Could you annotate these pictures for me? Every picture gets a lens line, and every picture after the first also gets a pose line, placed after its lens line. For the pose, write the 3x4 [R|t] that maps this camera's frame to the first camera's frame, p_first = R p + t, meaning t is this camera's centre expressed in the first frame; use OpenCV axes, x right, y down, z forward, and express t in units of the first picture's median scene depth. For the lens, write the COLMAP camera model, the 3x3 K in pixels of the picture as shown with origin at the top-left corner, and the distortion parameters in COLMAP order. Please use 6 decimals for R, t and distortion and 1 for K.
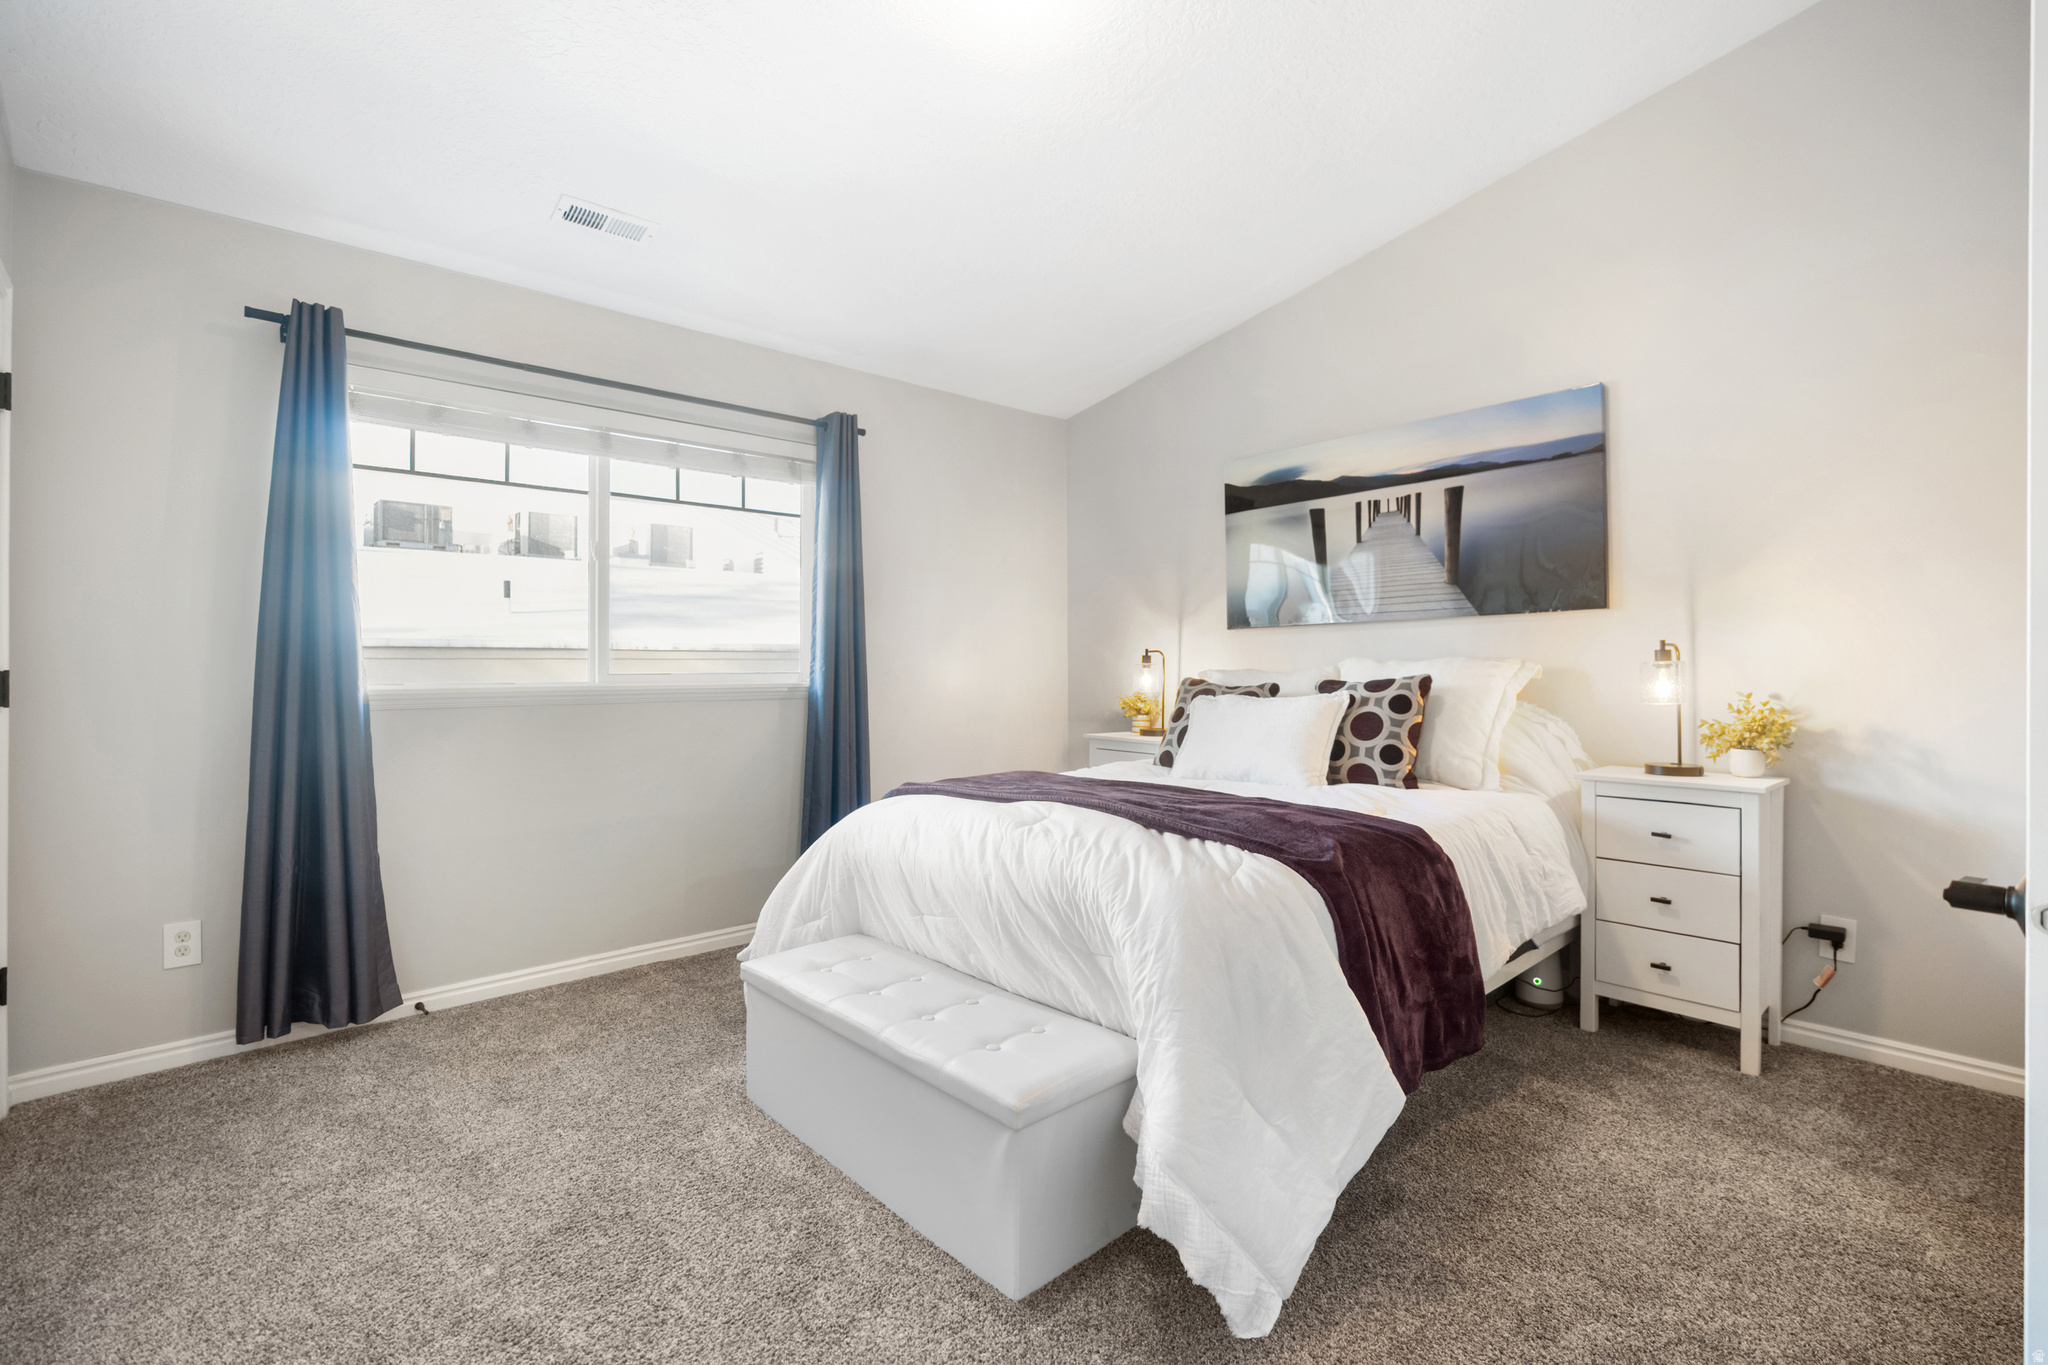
lens RADIAL K [[933.8, 0, 1039.9], [0, 933.8, 672.7], [0, 0, 1]] dist [-0.004044, -0.000321]
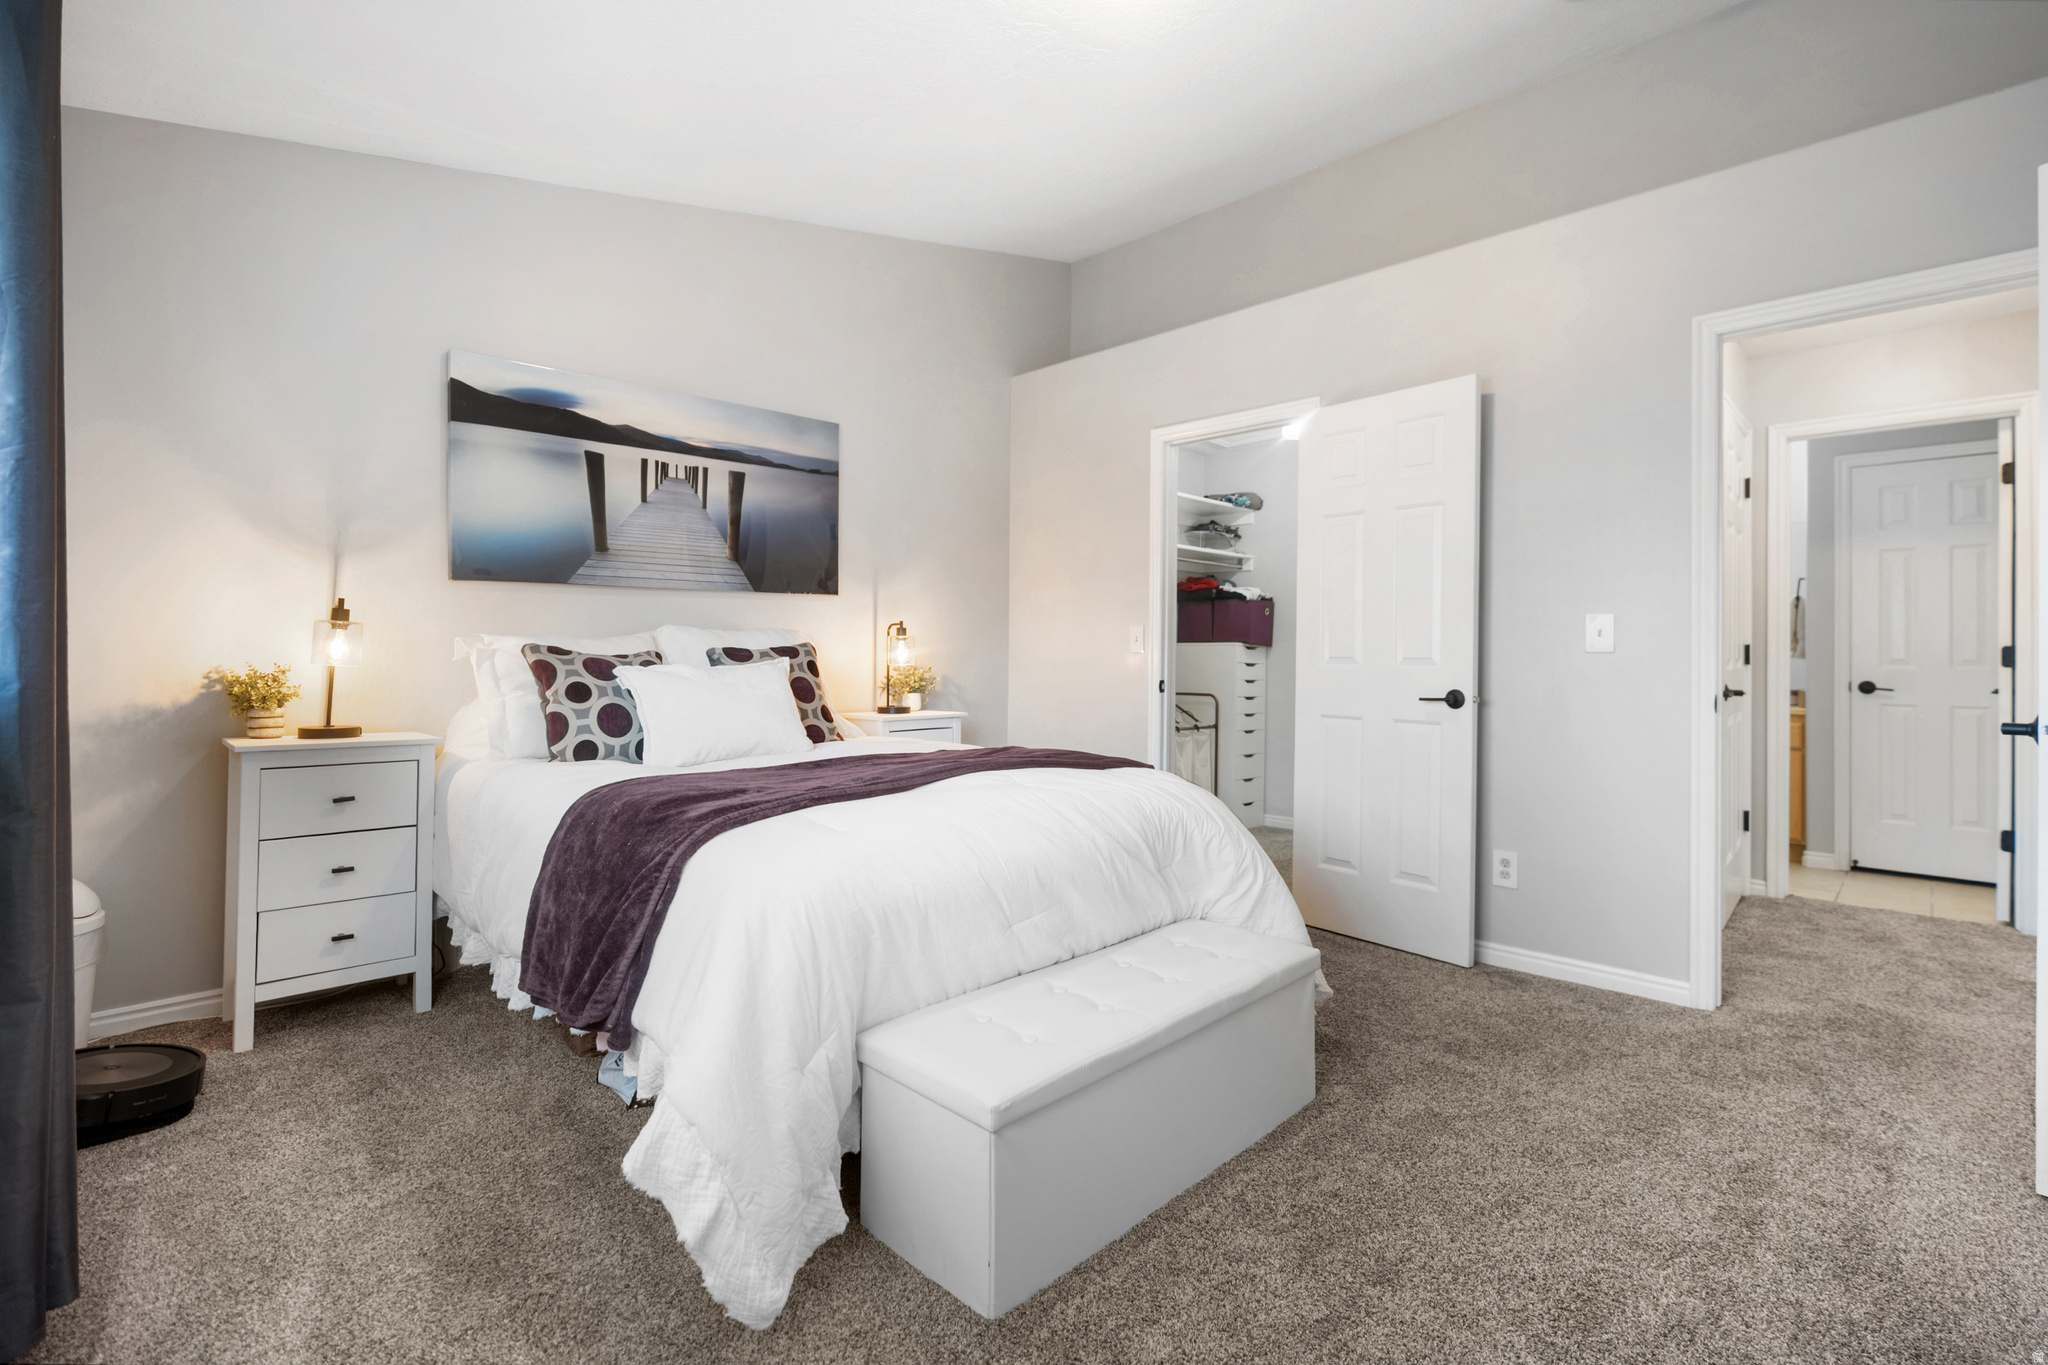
lens RADIAL K [[933.8, 0, 1039.9], [0, 933.8, 682.0], [0, 0, 1]] dist [-0.004044, -0.000321]
pose [[-0.031216, -0.041356, 0.998657, -0.638212], [-0.018435, 0.998998, 0.040793, -0.003602], [-0.999343, -0.017137, -0.031947, 0.645488]]
